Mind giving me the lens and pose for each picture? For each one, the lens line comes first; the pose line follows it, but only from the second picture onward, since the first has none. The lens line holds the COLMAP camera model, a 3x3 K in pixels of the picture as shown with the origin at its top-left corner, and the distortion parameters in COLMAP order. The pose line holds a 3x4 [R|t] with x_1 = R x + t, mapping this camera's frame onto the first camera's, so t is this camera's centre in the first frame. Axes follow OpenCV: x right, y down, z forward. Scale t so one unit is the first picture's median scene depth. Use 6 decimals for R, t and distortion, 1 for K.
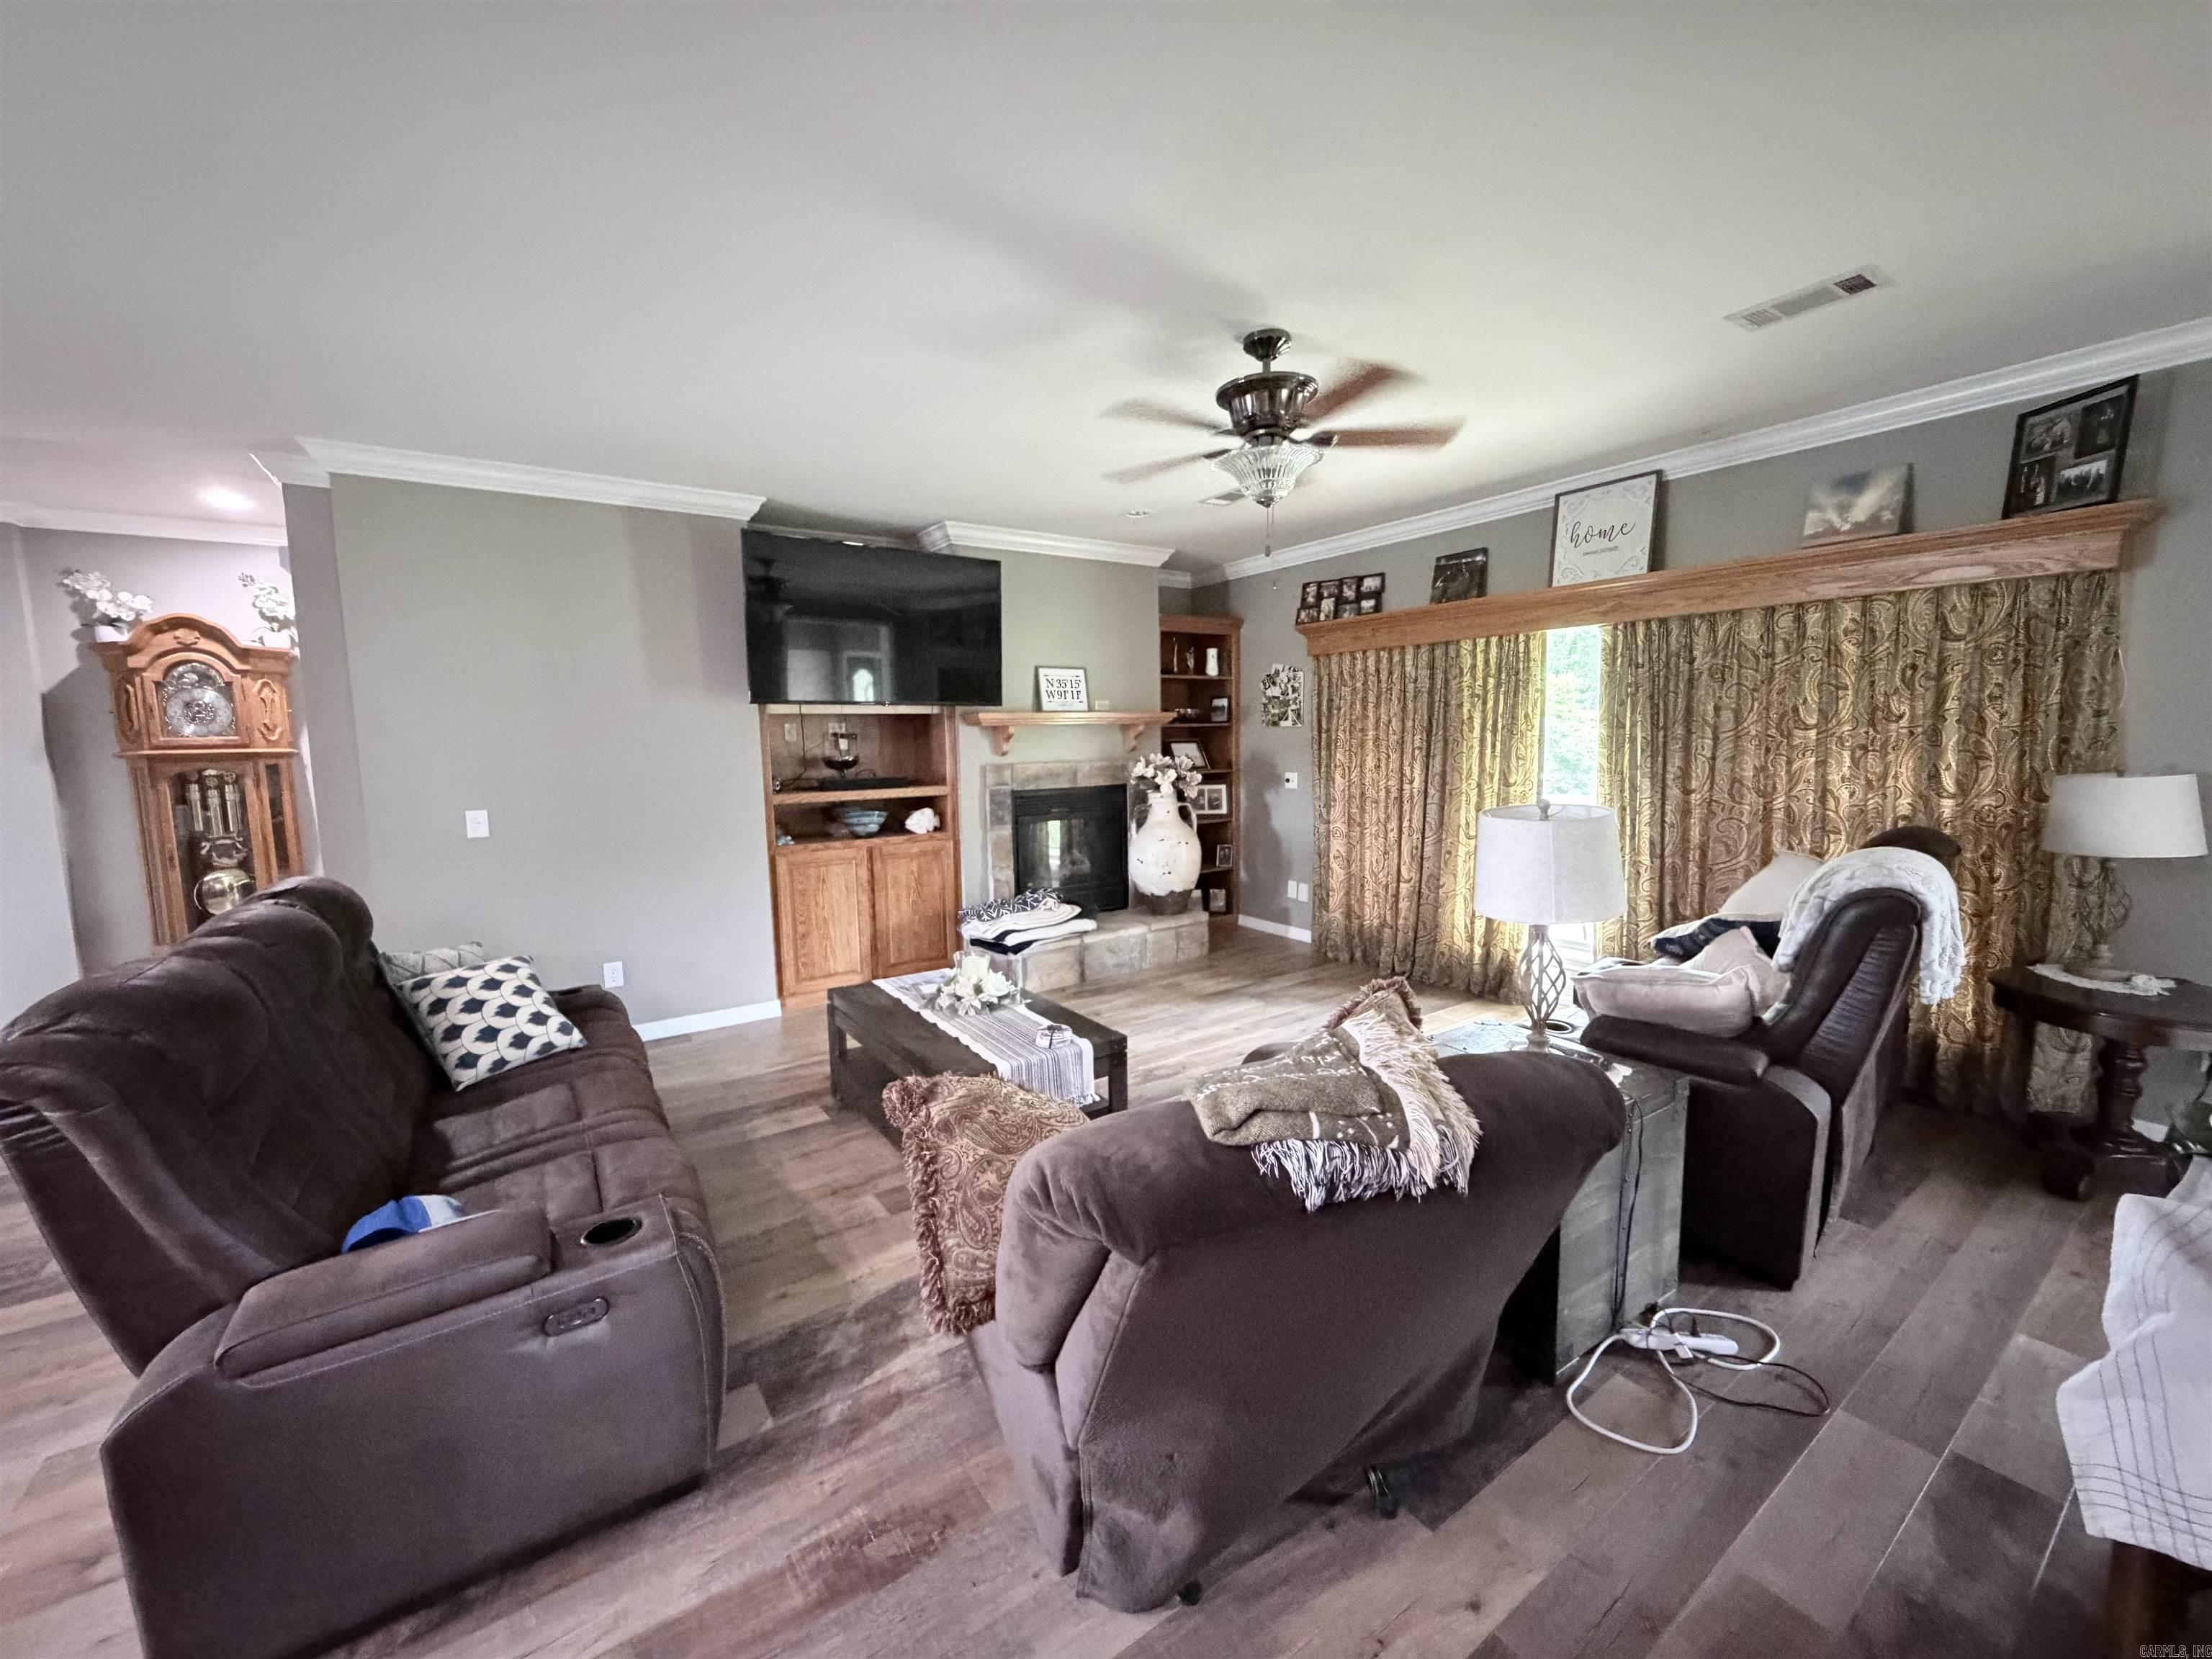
lens RADIAL K [[881.2, 0, 1102.9], [0, 881.2, 833.5], [0, 0, 1]] dist [0.001489, -0.000140]
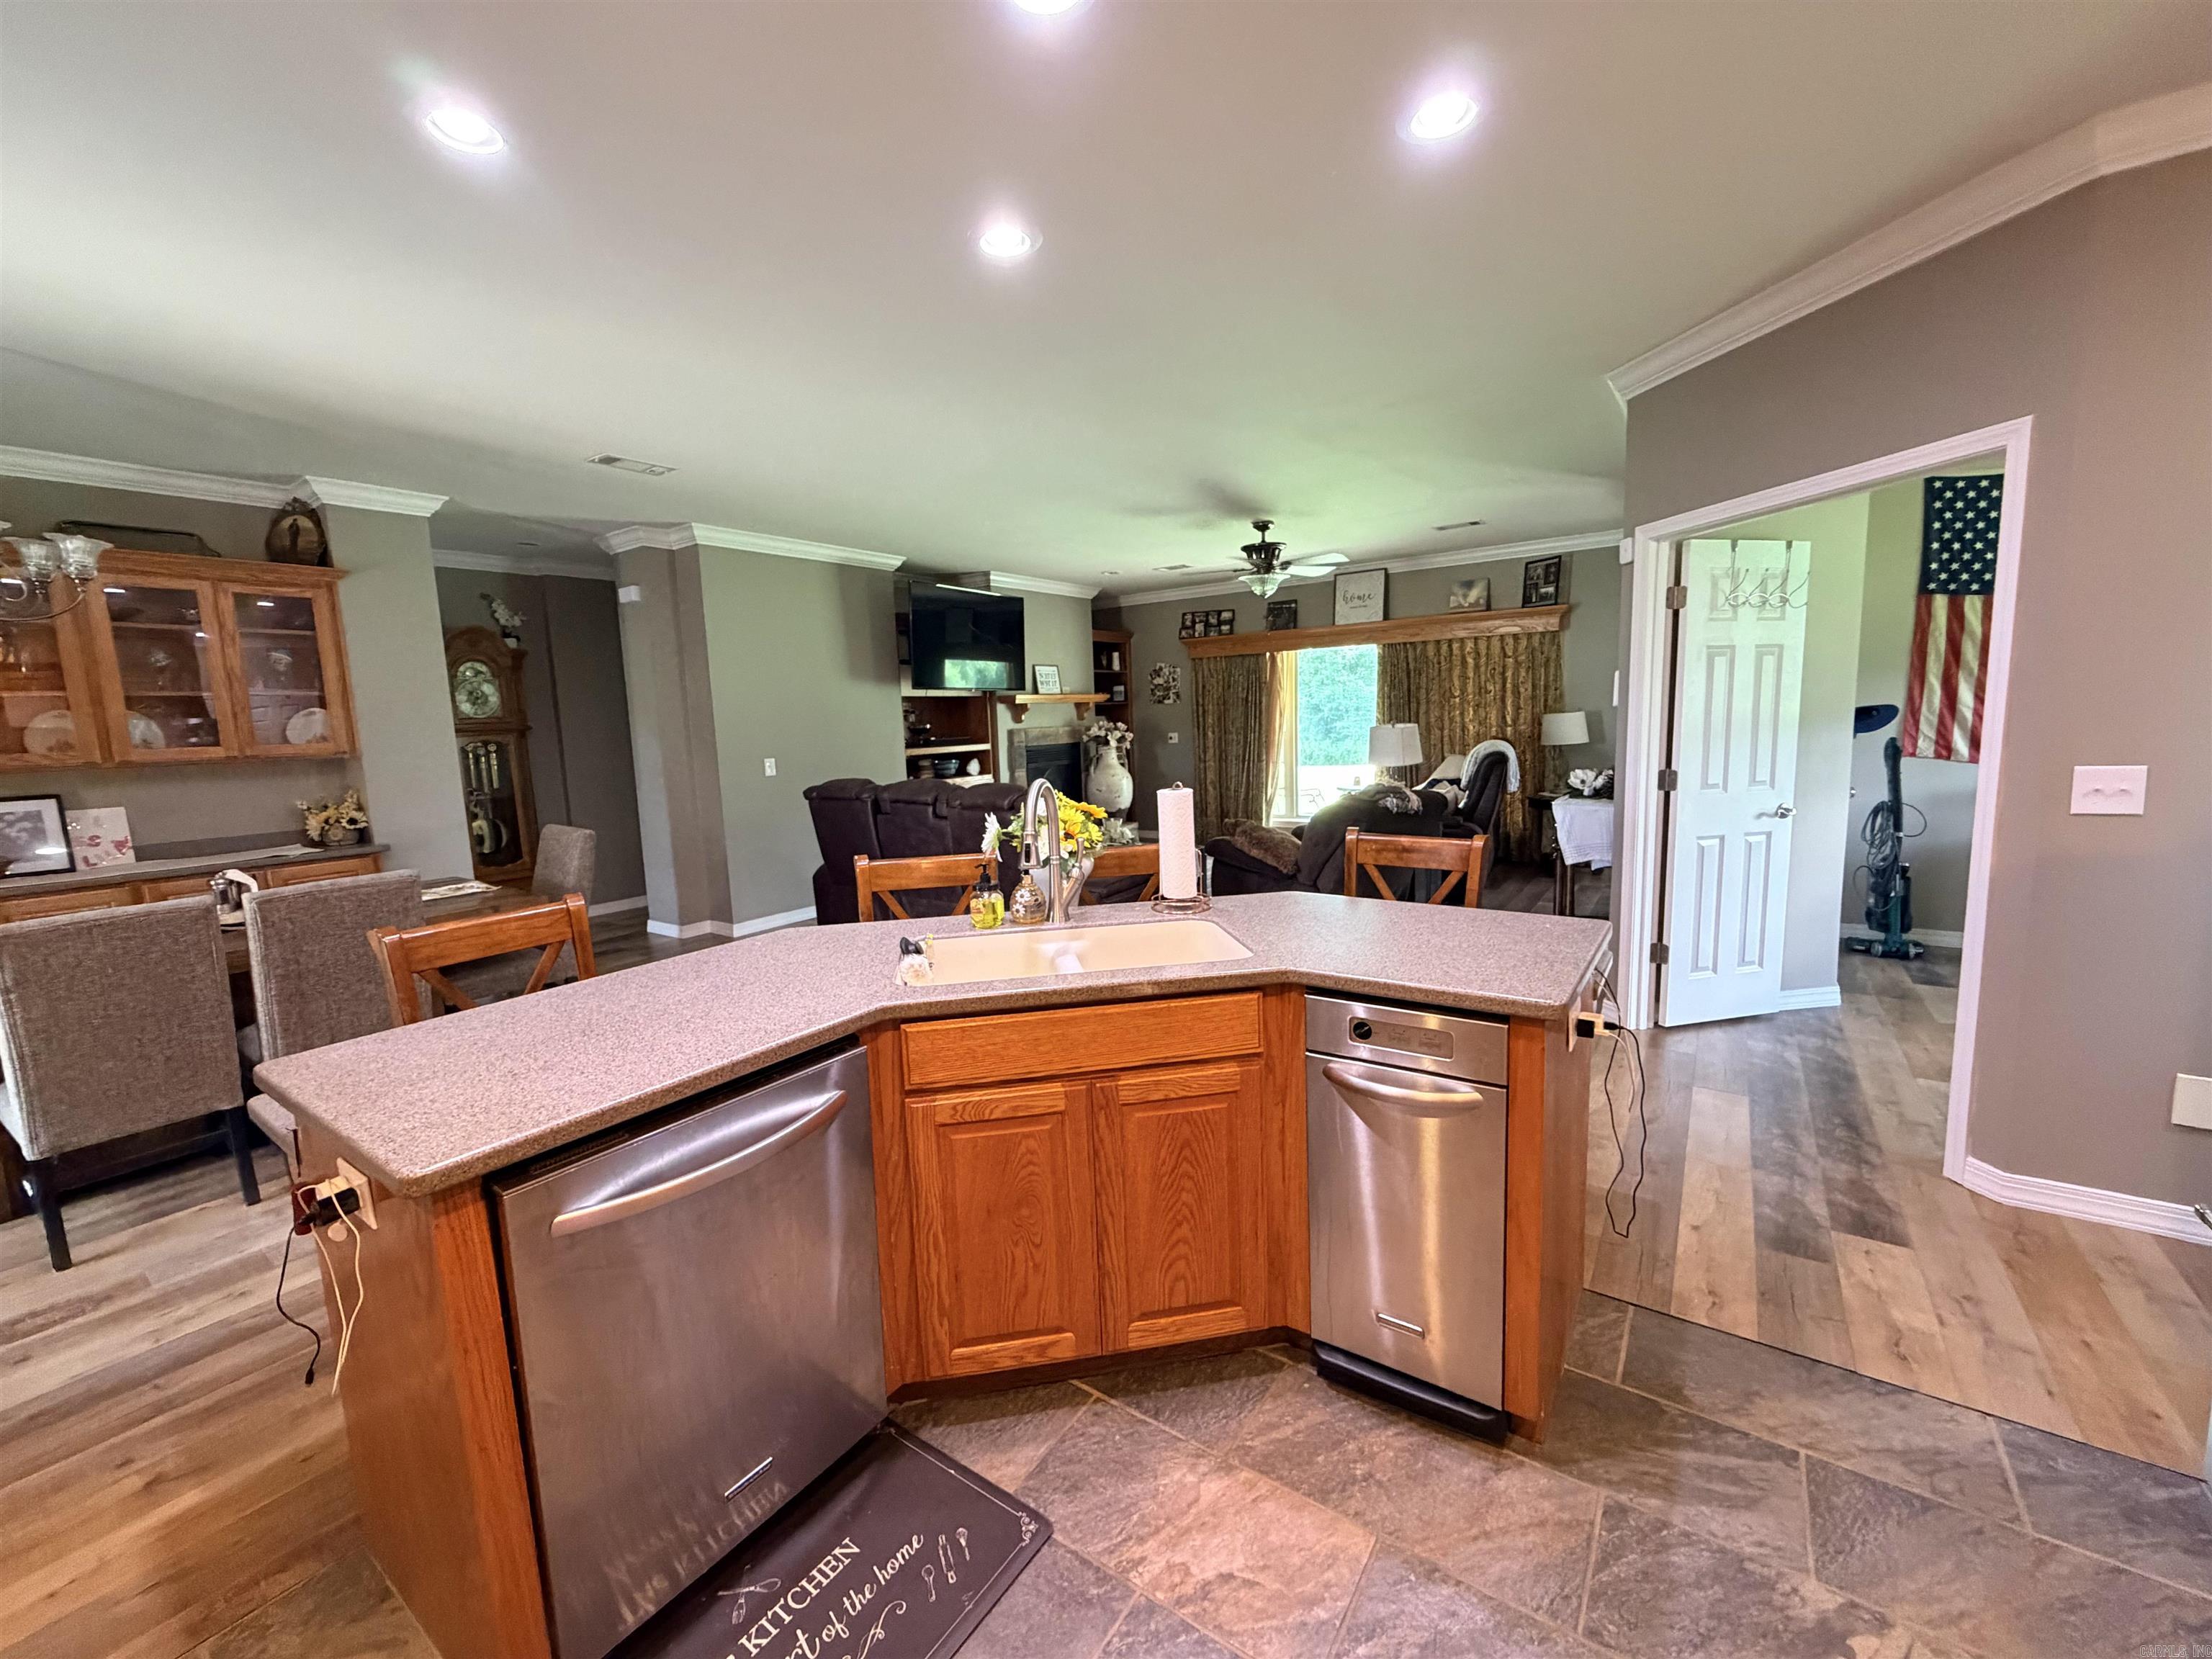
lens RADIAL K [[881.2, 0, 1108.6], [0, 881.2, 836.5], [0, 0, 1]] dist [0.001489, -0.000140]
pose [[0.938599, -0.062886, 0.339230, -0.537019], [0.057313, 0.998006, 0.026432, 0.081199], [-0.340216, -0.005366, 0.940332, -0.528372]]
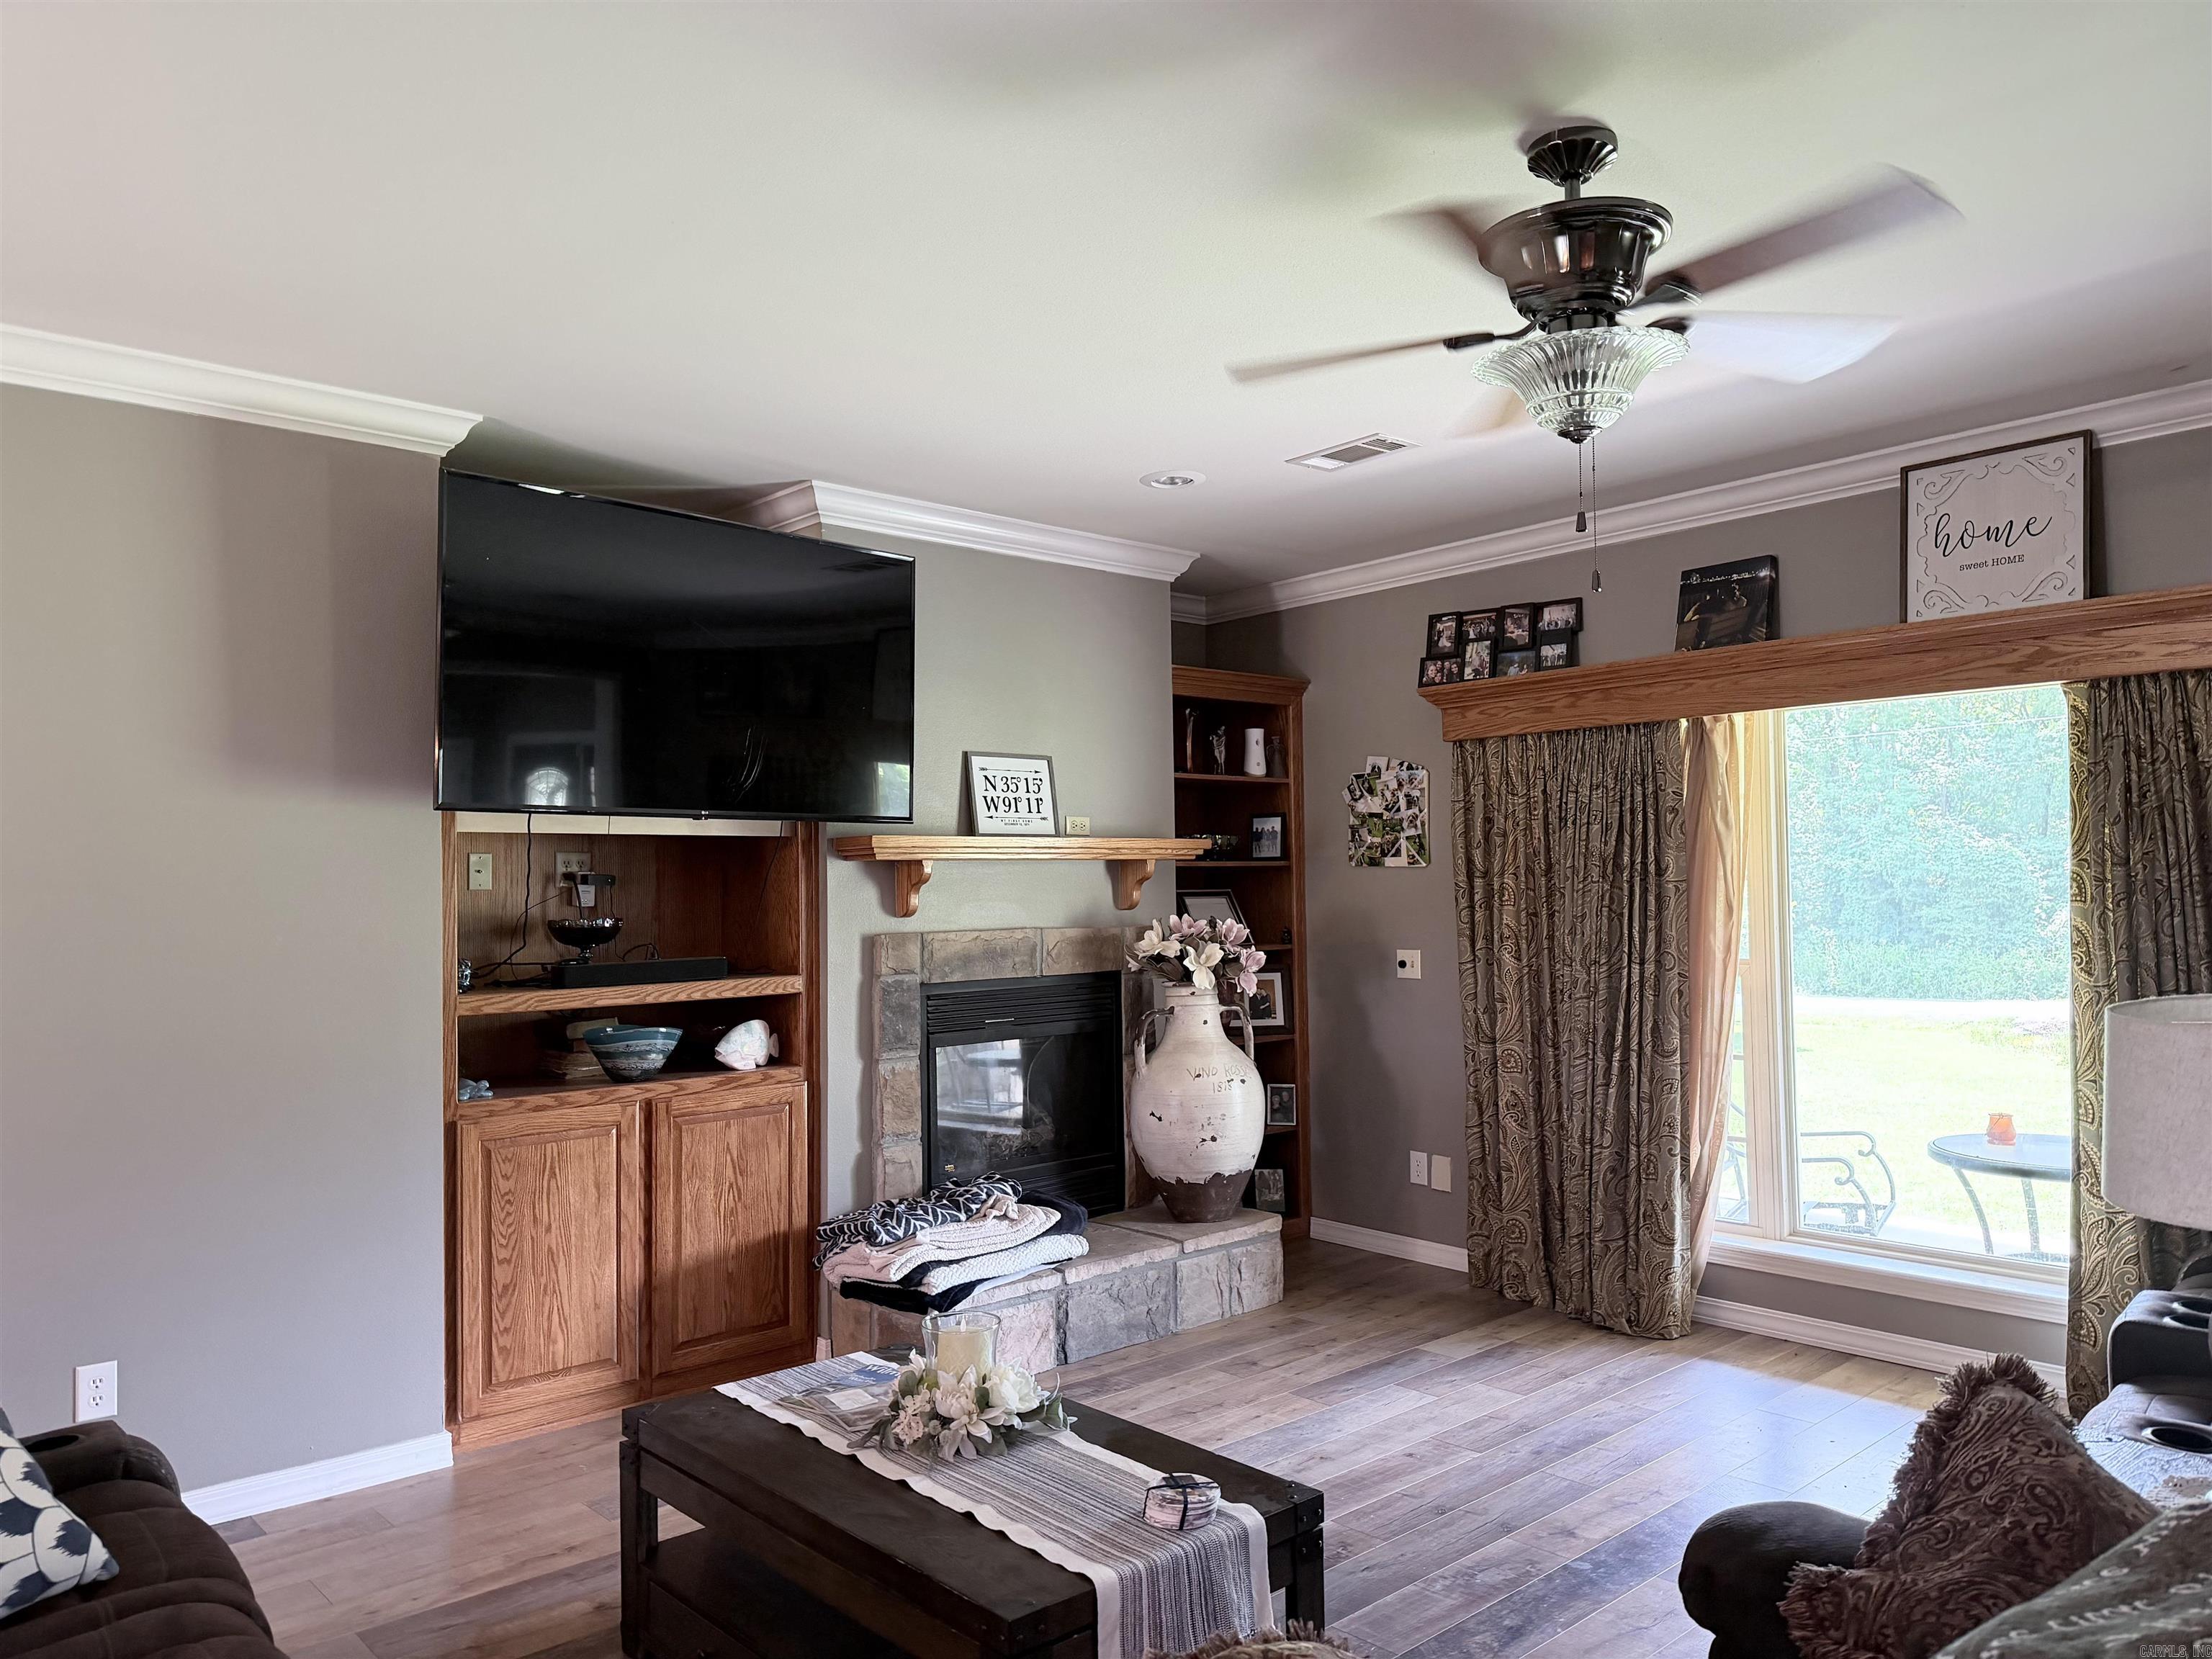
lens RADIAL K [[1545.1, 0, 1104.0], [0, 1545.1, 842.4], [0, 0, 1]] dist [0.057701, -0.065954]
pose [[0.991954, 0.006756, 0.126418, -0.120751], [0.011560, 0.989569, -0.143592, 0.000809], [-0.126070, 0.143898, 0.981529, 0.082501]]
